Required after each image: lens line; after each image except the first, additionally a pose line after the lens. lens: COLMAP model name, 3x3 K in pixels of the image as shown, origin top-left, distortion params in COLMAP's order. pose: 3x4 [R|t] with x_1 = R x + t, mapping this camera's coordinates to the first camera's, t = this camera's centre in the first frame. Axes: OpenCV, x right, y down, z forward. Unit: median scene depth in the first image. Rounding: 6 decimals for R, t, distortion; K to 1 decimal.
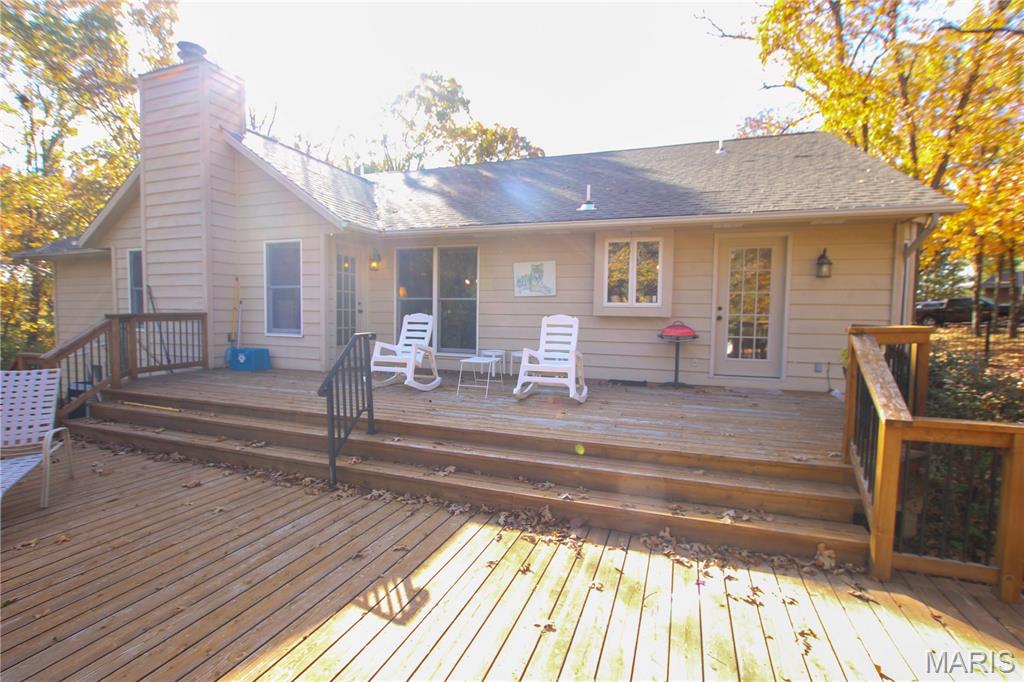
lens RADIAL K [[486.6, 0, 510.7], [0, 486.6, 343.6], [0, 0, 1]] dist [-0.030716, 0.002385]
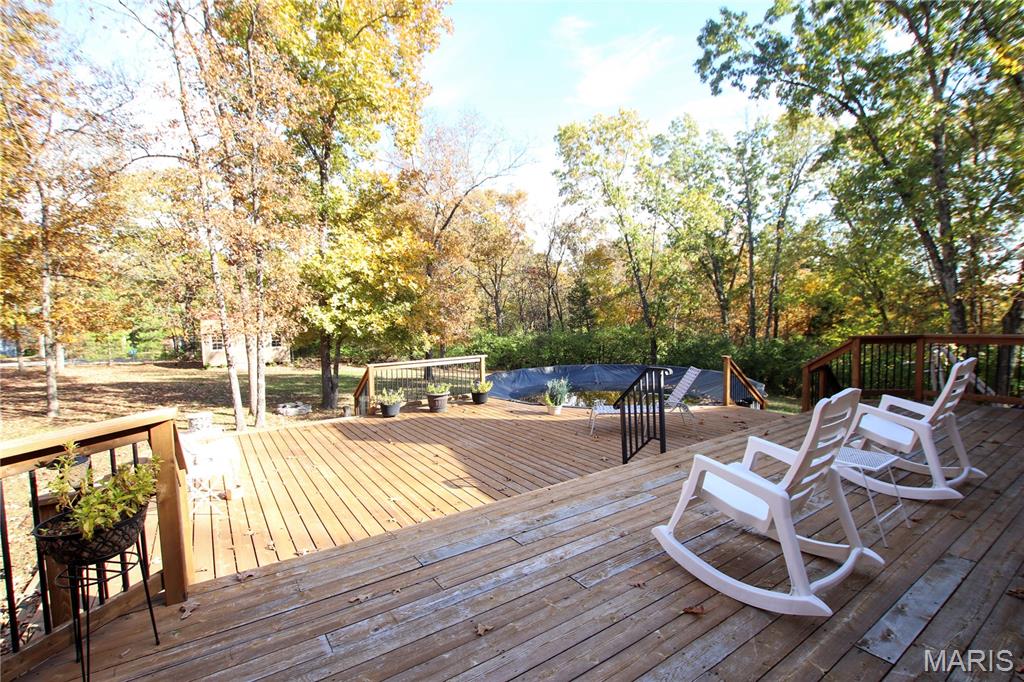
lens RADIAL K [[486.6, 0, 514.3], [0, 486.6, 340.7], [0, 0, 1]] dist [-0.030716, 0.002385]
pose [[-0.593797, 0.058793, -0.802464, 1.237827], [-0.030166, 0.994999, 0.095221, -0.293961], [0.804049, 0.080749, -0.589054, 2.263159]]
